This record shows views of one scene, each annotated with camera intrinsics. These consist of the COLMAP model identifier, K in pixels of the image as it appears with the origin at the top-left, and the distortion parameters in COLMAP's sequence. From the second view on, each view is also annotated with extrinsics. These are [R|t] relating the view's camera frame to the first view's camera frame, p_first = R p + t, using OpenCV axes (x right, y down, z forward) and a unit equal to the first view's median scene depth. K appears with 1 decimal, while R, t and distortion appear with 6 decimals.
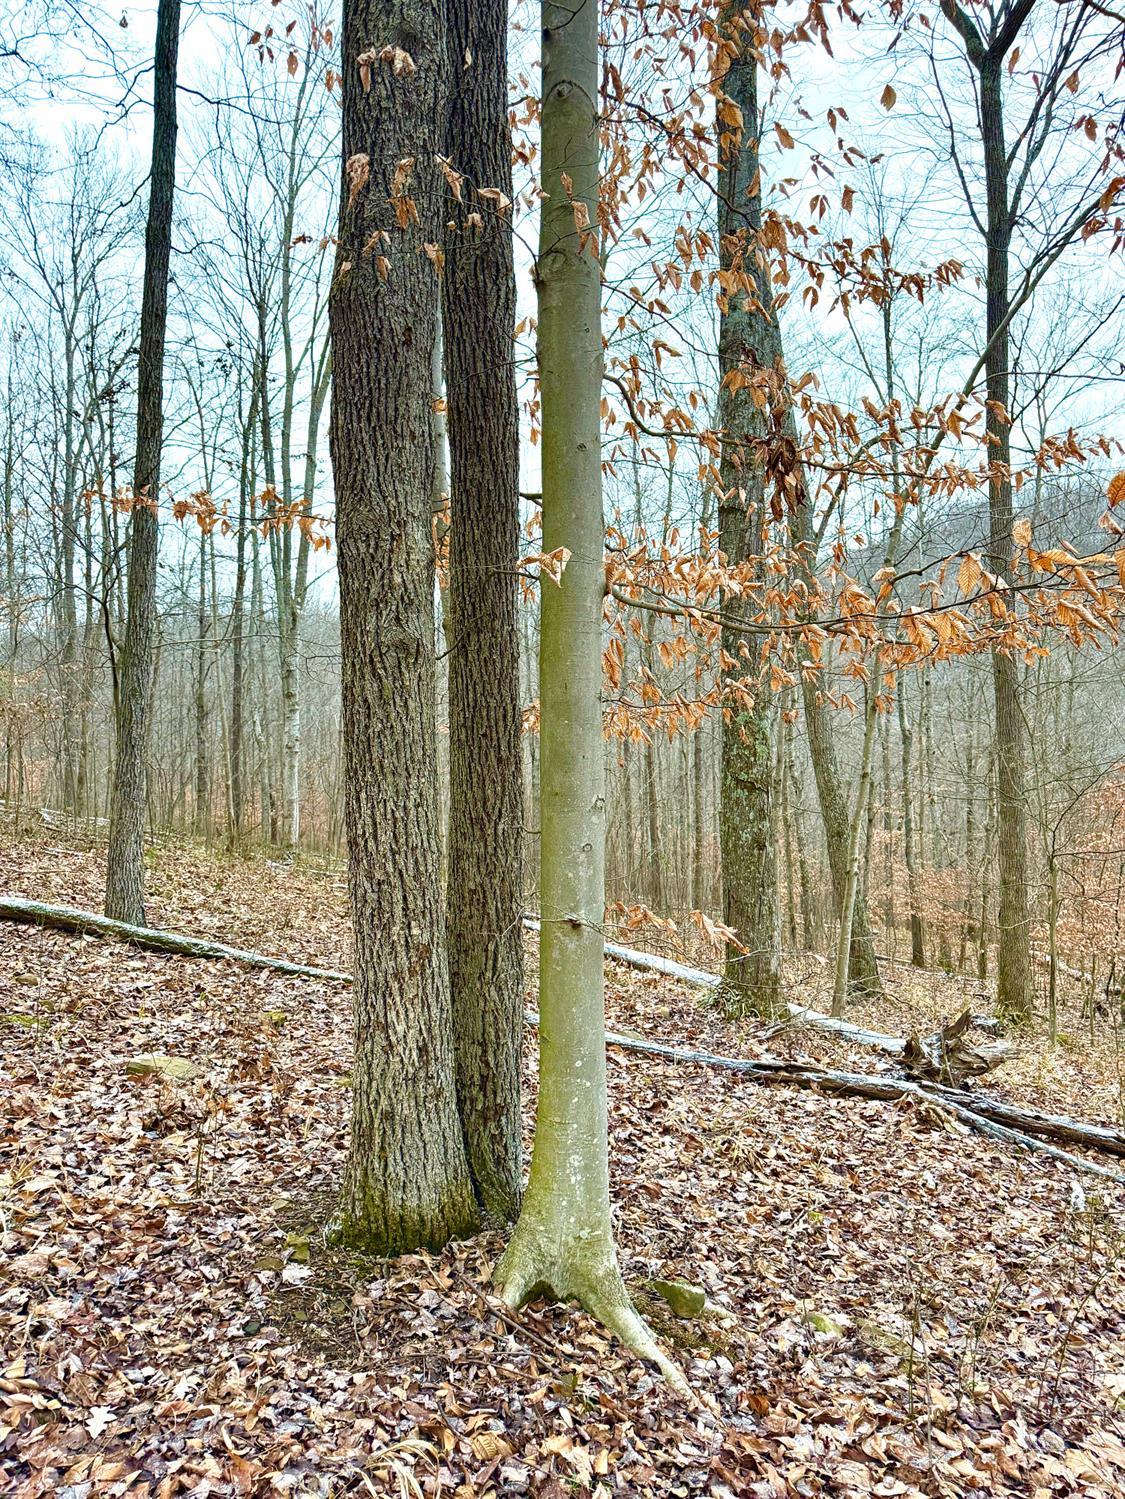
lens RADIAL K [[1041.4, 0, 562.3], [0, 1041.4, 751.4], [0, 0, 1]] dist [0.004464, -0.004782]
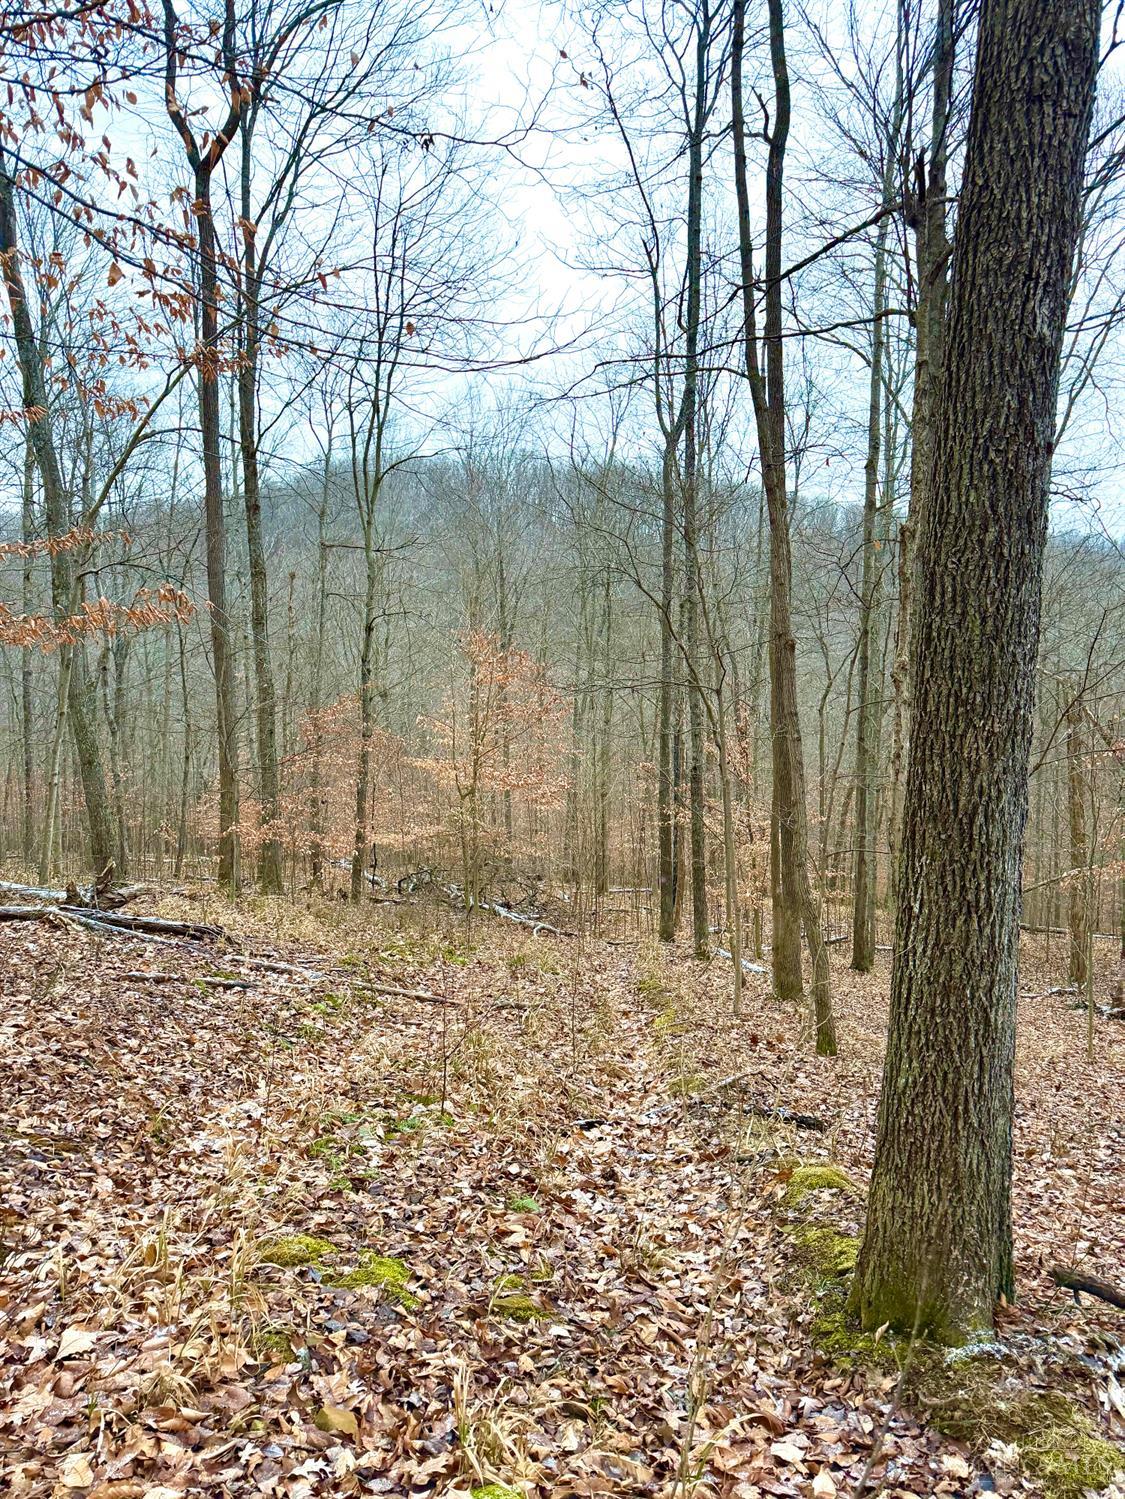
lens RADIAL K [[1041.4, 0, 563.4], [0, 1041.4, 751.8], [0, 0, 1]] dist [0.004464, -0.004782]
pose [[0.842997, -0.021859, 0.537473, 0.110481], [-0.006960, 0.998647, 0.051531, -0.005319], [-0.537873, -0.047181, 0.841705, -0.583324]]
